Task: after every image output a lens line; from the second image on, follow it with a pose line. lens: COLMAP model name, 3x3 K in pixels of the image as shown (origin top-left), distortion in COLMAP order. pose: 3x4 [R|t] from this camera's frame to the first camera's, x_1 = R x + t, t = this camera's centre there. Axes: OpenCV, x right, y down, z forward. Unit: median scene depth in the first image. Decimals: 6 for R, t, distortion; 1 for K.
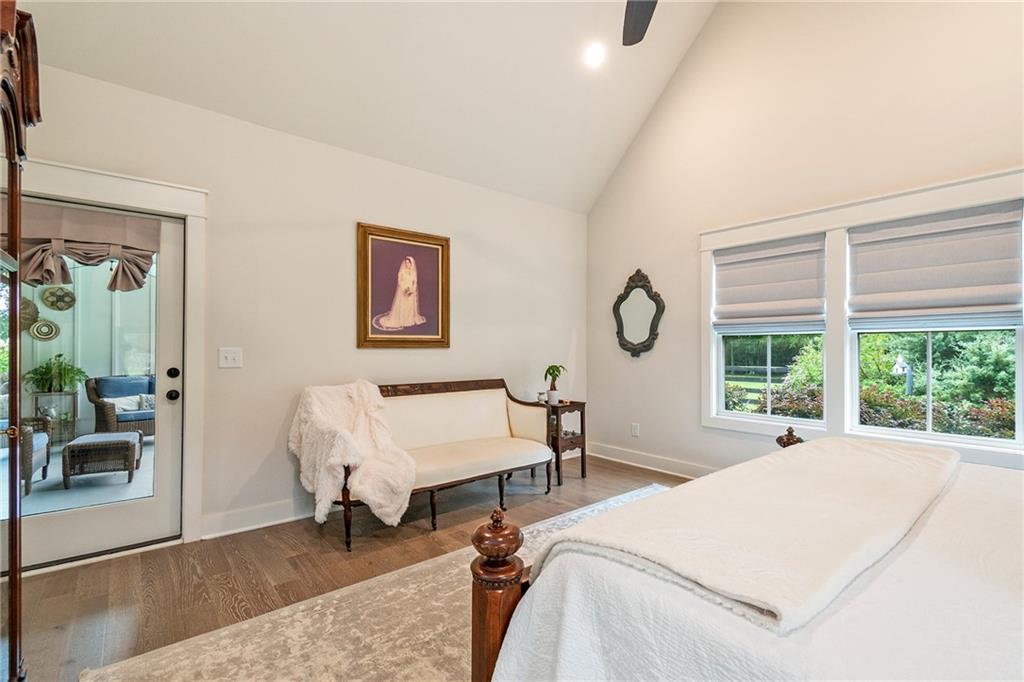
lens RADIAL K [[458.3, 0, 515.3], [0, 458.3, 341.5], [0, 0, 1]] dist [0.007734, -0.005097]
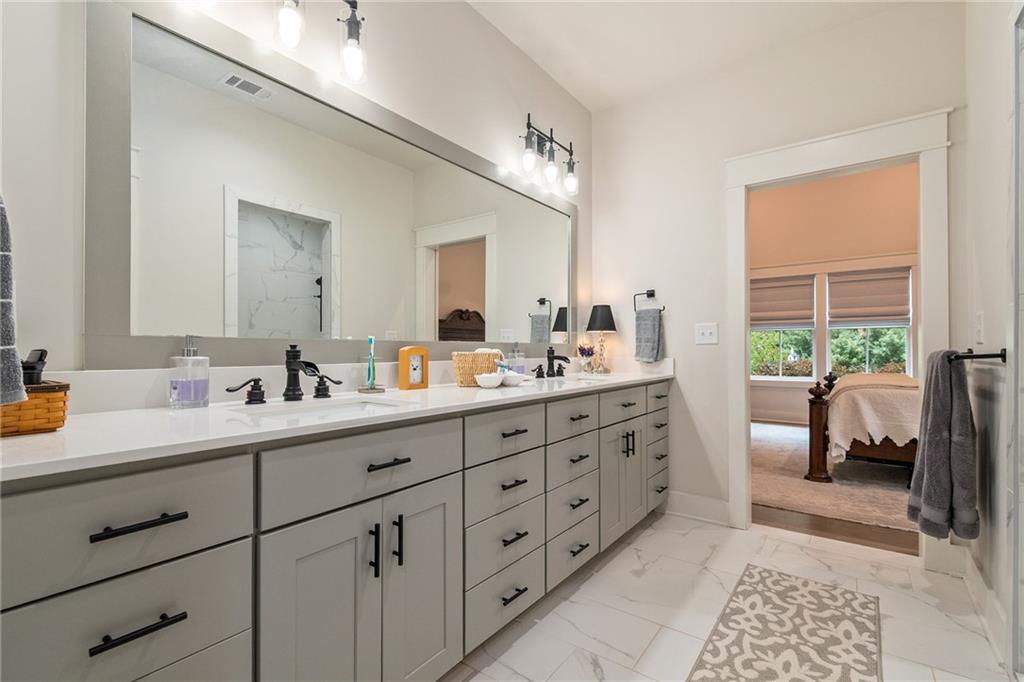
lens RADIAL K [[458.3, 0, 512.9], [0, 458.3, 347.8], [0, 0, 1]] dist [0.007734, -0.005097]
pose [[0.972870, -0.002818, 0.231337, -0.777838], [0.000330, 0.999942, 0.010794, 0.029318], [-0.231354, -0.010425, 0.972814, -0.430071]]
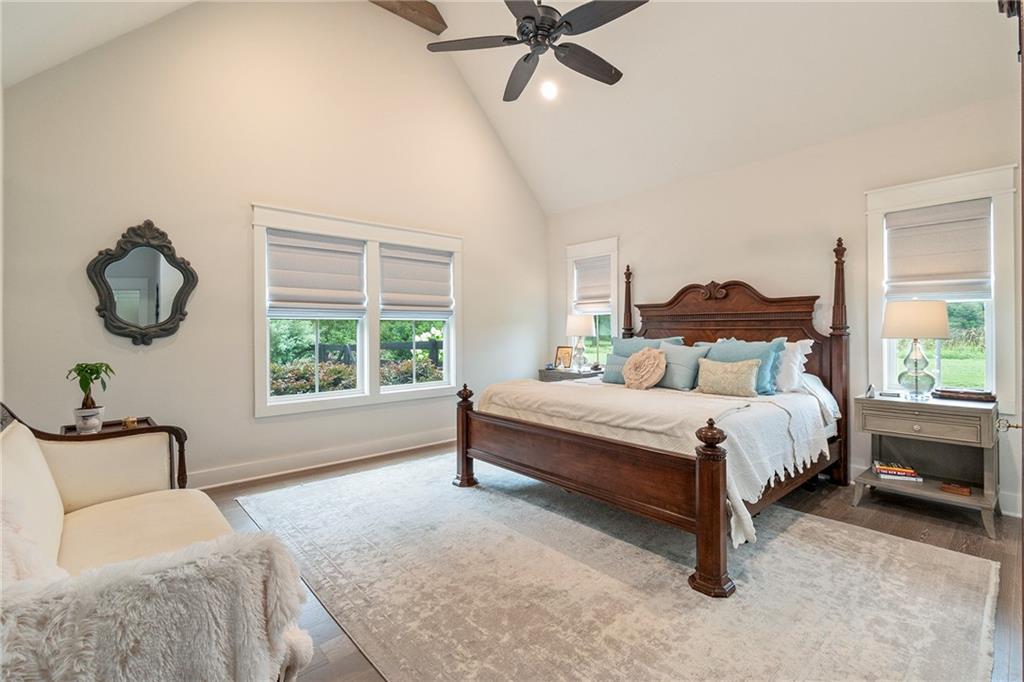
lens RADIAL K [[458.3, 0, 512.7], [0, 458.3, 330.0], [0, 0, 1]] dist [0.007734, -0.005097]
pose [[-0.031217, 0.001540, 0.999511, -0.515516], [-0.008702, 0.999960, -0.001813, 0.007810], [-0.999475, -0.008754, -0.031203, 0.523532]]
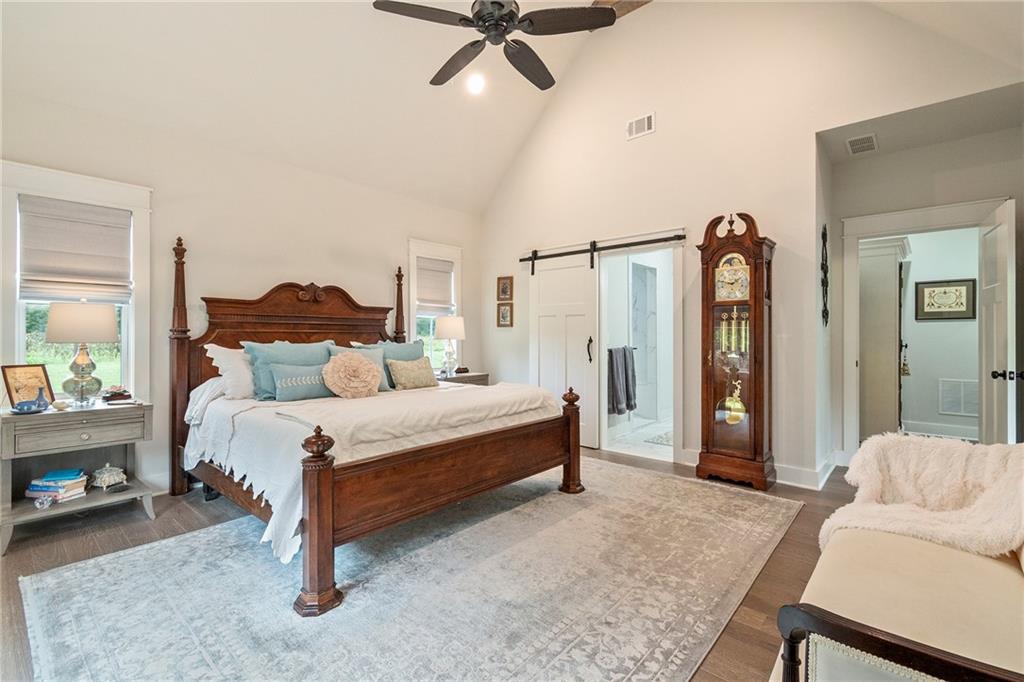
lens RADIAL K [[458.3, 0, 514.6], [0, 458.3, 330.5], [0, 0, 1]] dist [0.007734, -0.005097]
pose [[-0.988263, -0.002895, -0.152737, 0.220372], [0.000200, 0.999795, -0.020245, 0.016814], [0.152765, -0.020037, -0.988059, 1.101004]]
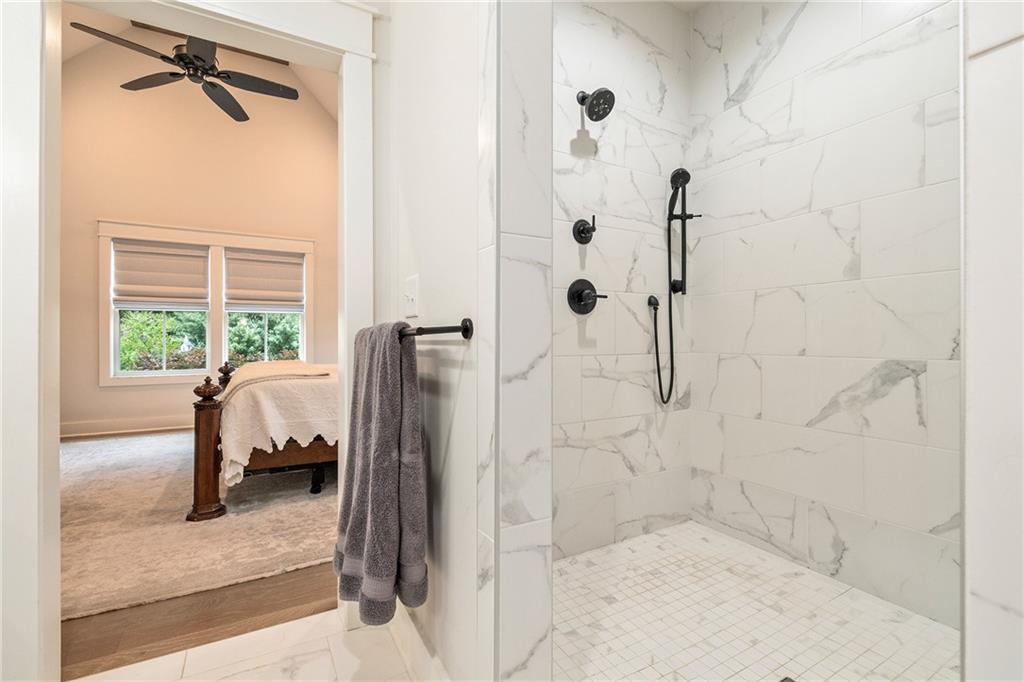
lens RADIAL K [[458.3, 0, 512.2], [0, 458.3, 338.0], [0, 0, 1]] dist [0.007734, -0.005097]
pose [[0.179505, 0.000217, 0.983757, -0.547251], [-0.013746, 0.999903, 0.002288, 0.044076], [-0.983661, -0.013934, 0.179490, -0.229432]]
